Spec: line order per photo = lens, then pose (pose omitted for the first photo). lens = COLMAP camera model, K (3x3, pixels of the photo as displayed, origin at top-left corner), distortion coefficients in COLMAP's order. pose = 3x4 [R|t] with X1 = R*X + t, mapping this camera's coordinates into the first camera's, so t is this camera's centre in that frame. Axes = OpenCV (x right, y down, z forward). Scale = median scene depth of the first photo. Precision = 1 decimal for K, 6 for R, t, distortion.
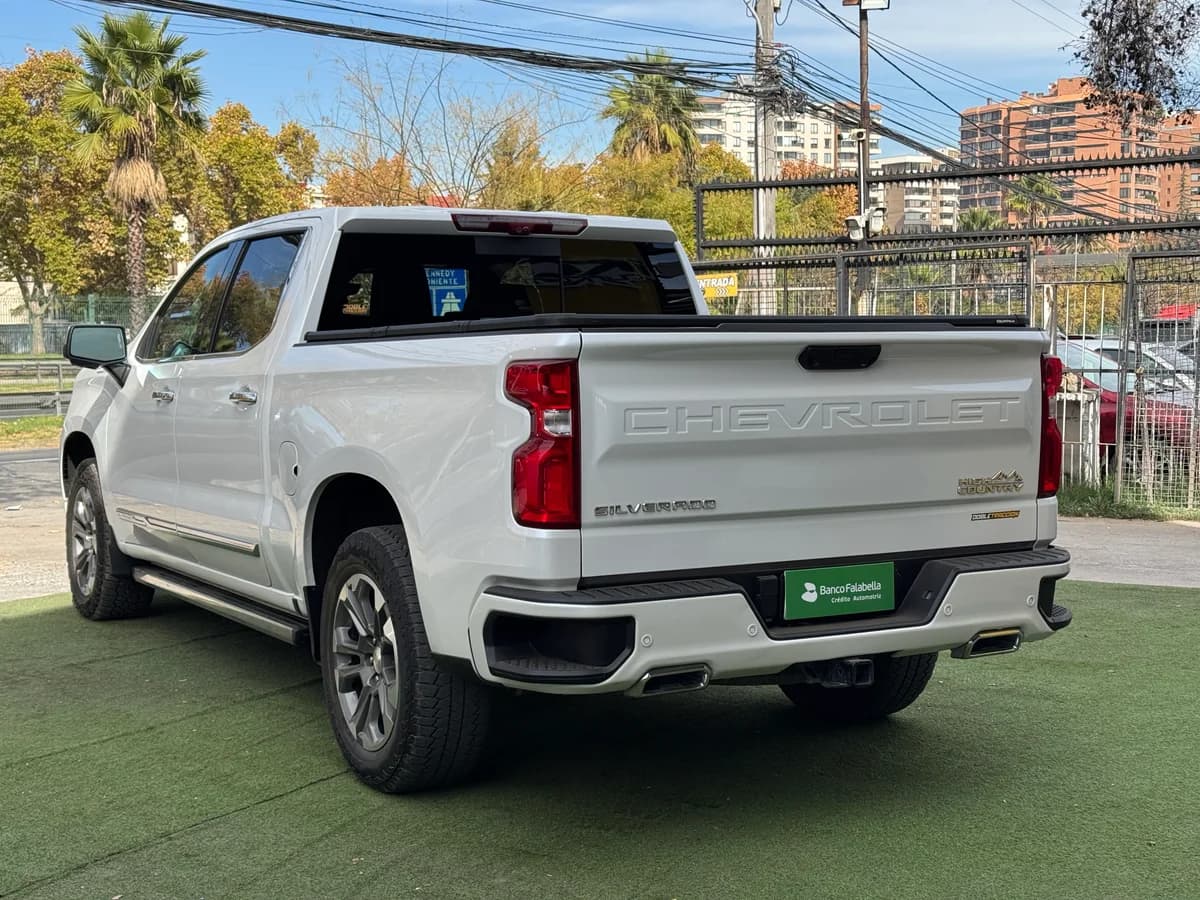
lens RADIAL K [[1819.0, 0, 600.0], [0, 1819.0, 450.0], [0, 0, 1]] dist [0.008104, 0.042521]
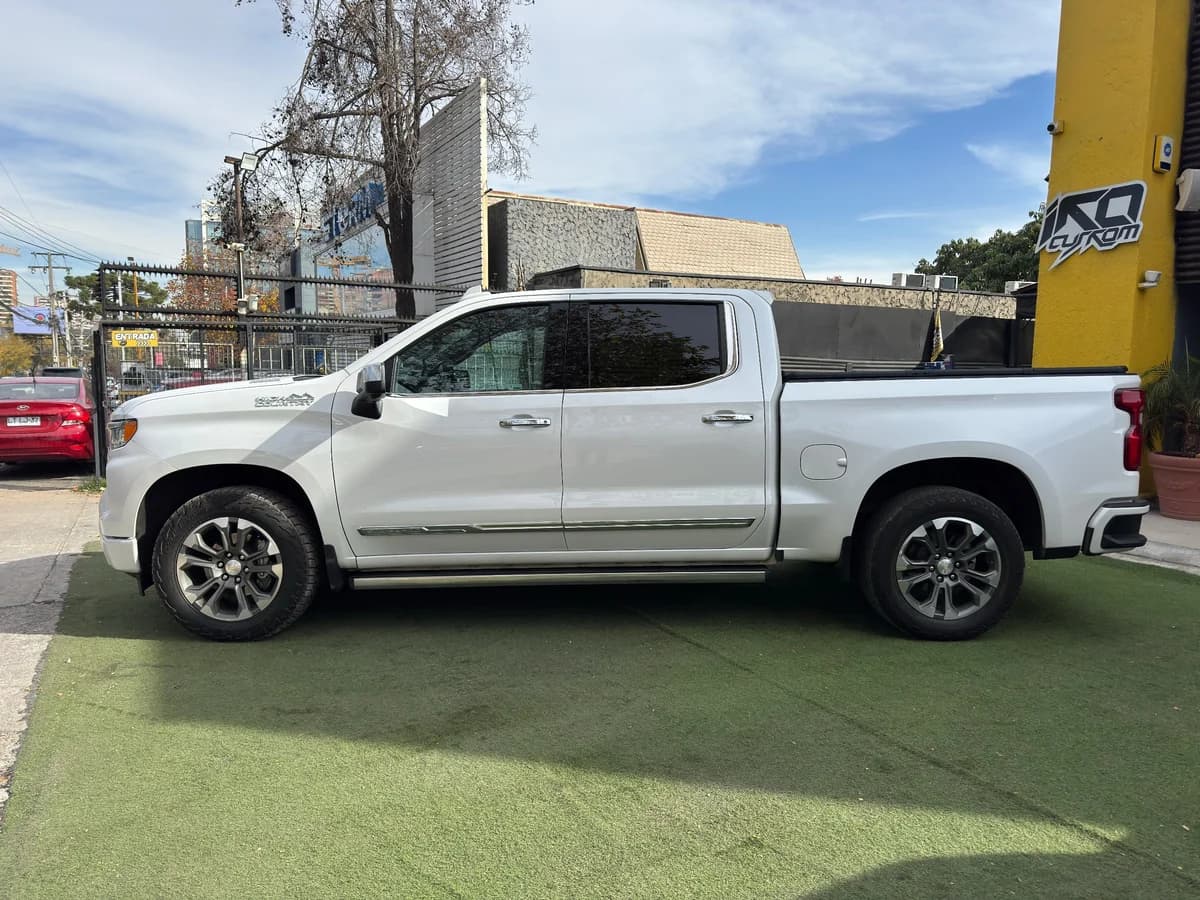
lens RADIAL K [[943.0, 0, 559.2], [0, 943.0, 452.8], [0, 0, 1]] dist [0.115037, -0.224054]
pose [[0.436209, -0.057006, 0.898038, -0.484413], [0.046603, 0.998083, 0.040719, -0.019558], [-0.898638, 0.024089, 0.438029, 0.420563]]
